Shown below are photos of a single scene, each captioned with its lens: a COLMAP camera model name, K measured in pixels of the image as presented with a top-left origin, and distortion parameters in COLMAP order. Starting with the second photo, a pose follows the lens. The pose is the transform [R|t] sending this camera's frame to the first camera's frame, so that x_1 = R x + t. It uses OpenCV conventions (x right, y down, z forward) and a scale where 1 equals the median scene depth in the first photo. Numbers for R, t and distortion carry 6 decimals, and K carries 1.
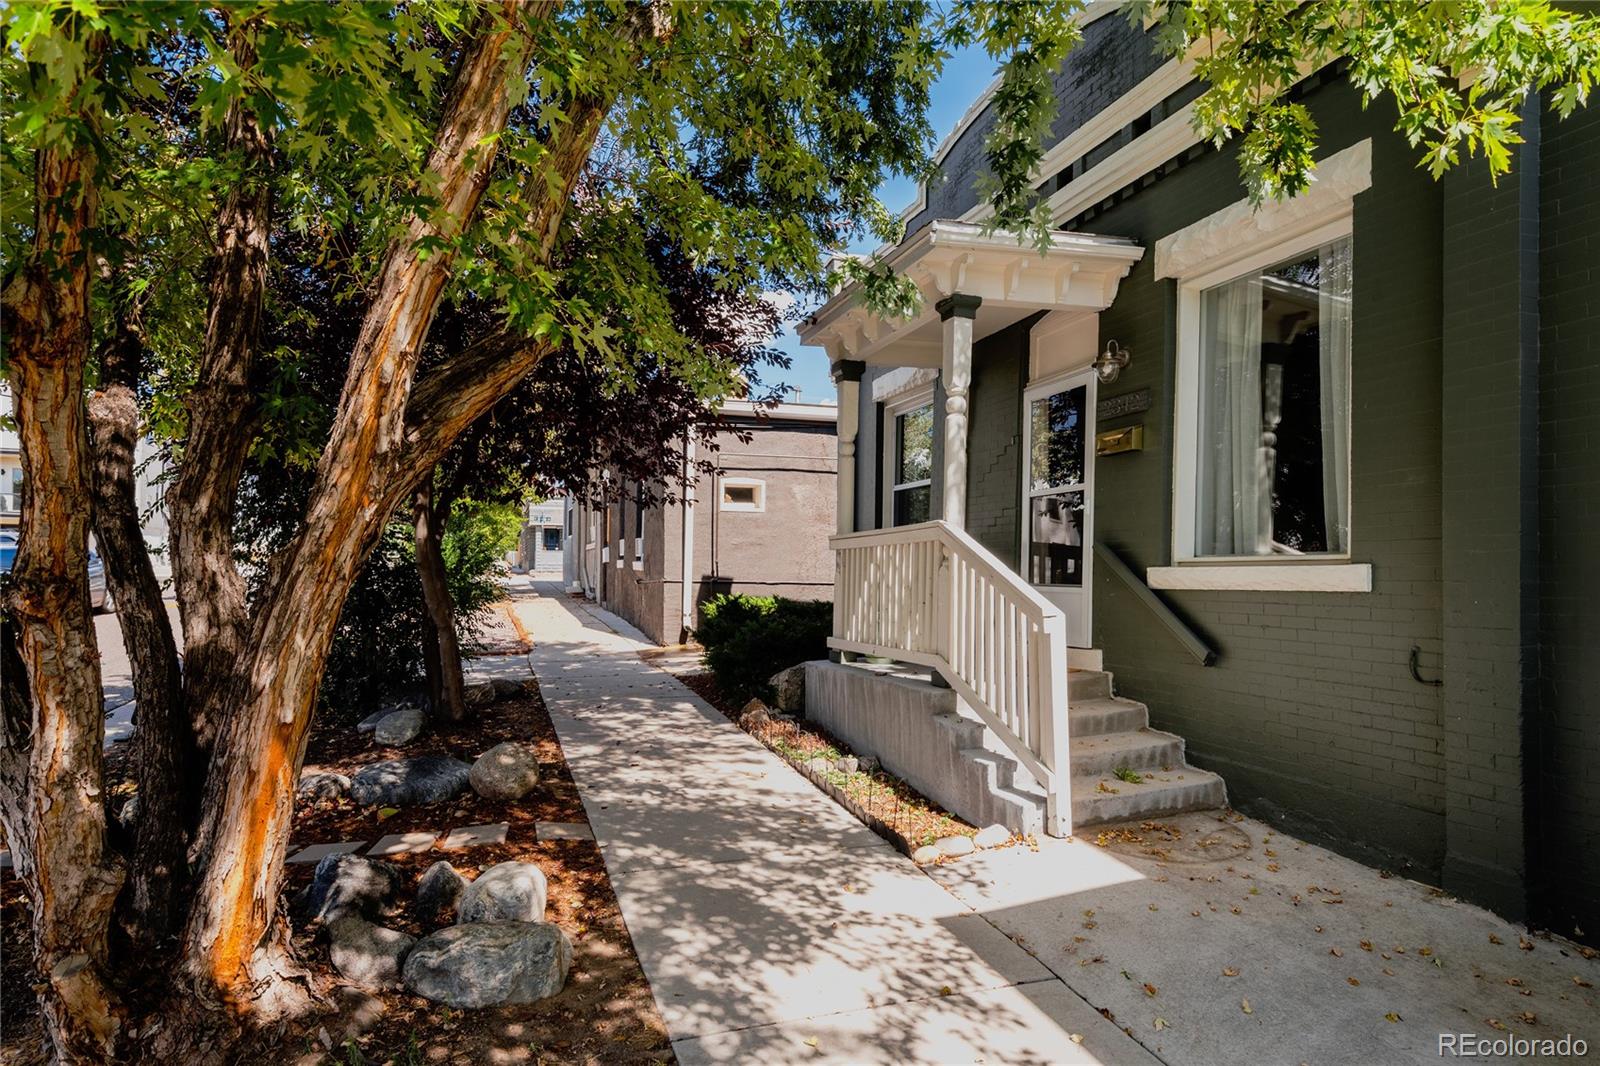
lens RADIAL K [[907.0, 0, 798.8], [0, 907.0, 562.1], [0, 0, 1]] dist [0.005524, 0.003050]
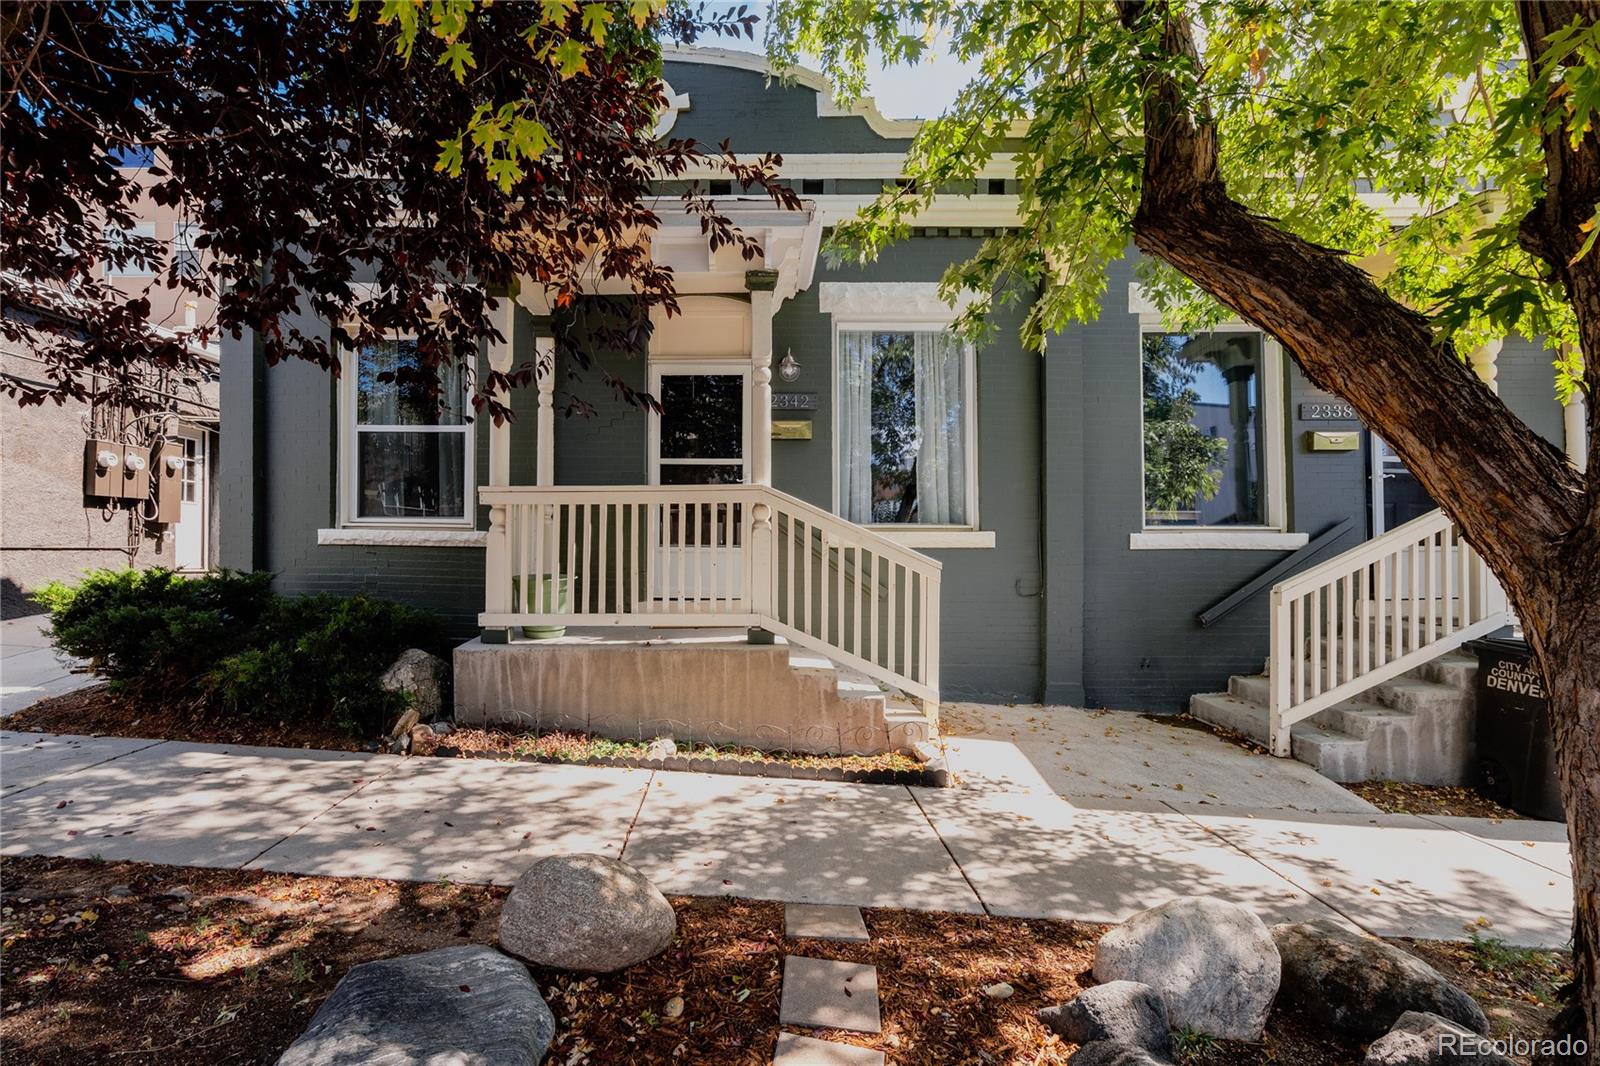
lens RADIAL K [[729.9, 0, 800.0], [0, 729.9, 533.0], [0, 0, 1]] dist [0.014936, 0.000105]
pose [[0.311980, 0.012262, 0.950010, -0.734324], [-0.017606, 0.999820, -0.007123, 0.019636], [-0.949926, -0.014504, 0.312139, 0.826006]]
